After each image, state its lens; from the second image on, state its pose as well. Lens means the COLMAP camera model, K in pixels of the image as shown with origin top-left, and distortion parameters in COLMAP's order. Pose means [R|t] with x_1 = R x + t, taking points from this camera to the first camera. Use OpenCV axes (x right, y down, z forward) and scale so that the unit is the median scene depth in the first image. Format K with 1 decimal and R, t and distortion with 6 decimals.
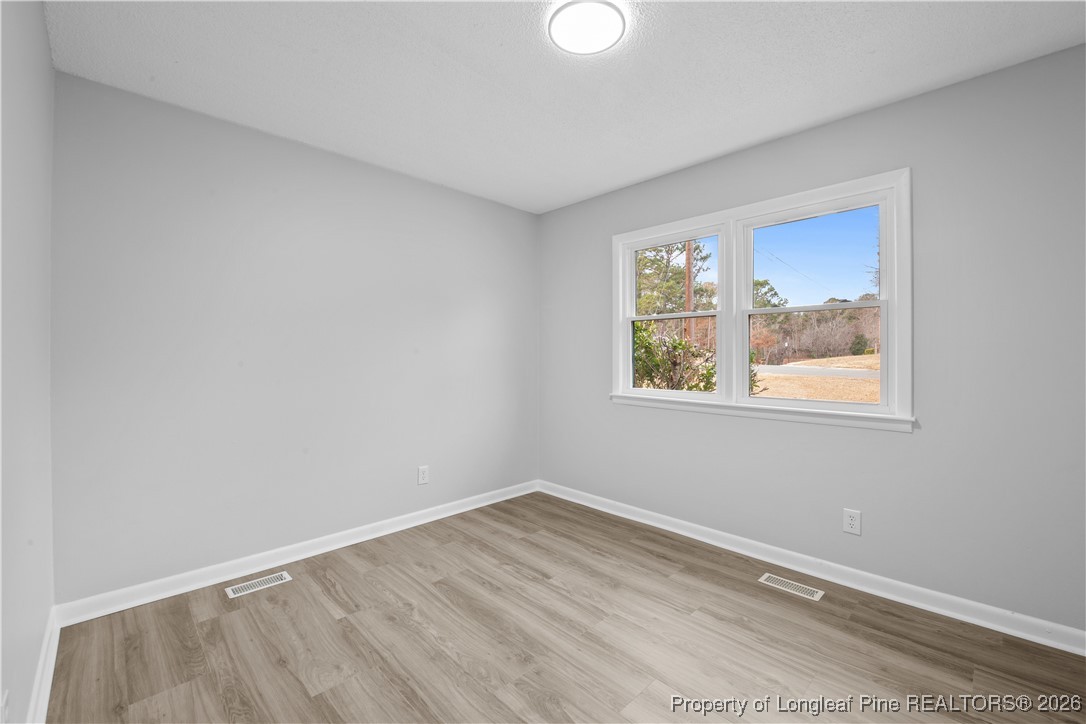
lens RADIAL K [[439.2, 0, 540.3], [0, 439.2, 358.2], [0, 0, 1]] dist [-0.012668, -0.000900]
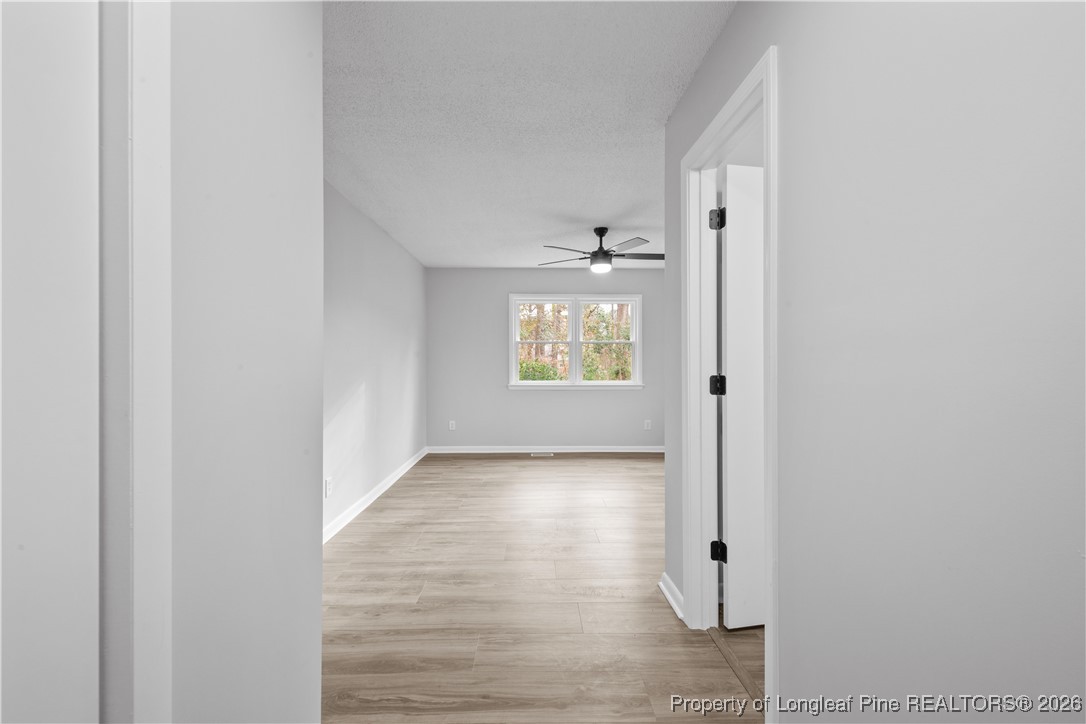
lens RADIAL K [[439.2, 0, 540.3], [0, 439.2, 358.2], [0, 0, 1]] dist [-0.012668, -0.000900]
pose [[0.680476, -0.012300, 0.732667, -0.896234], [0.025631, 0.999647, -0.007023, 0.003036], [-0.732322, 0.023558, 0.680551, -0.139401]]
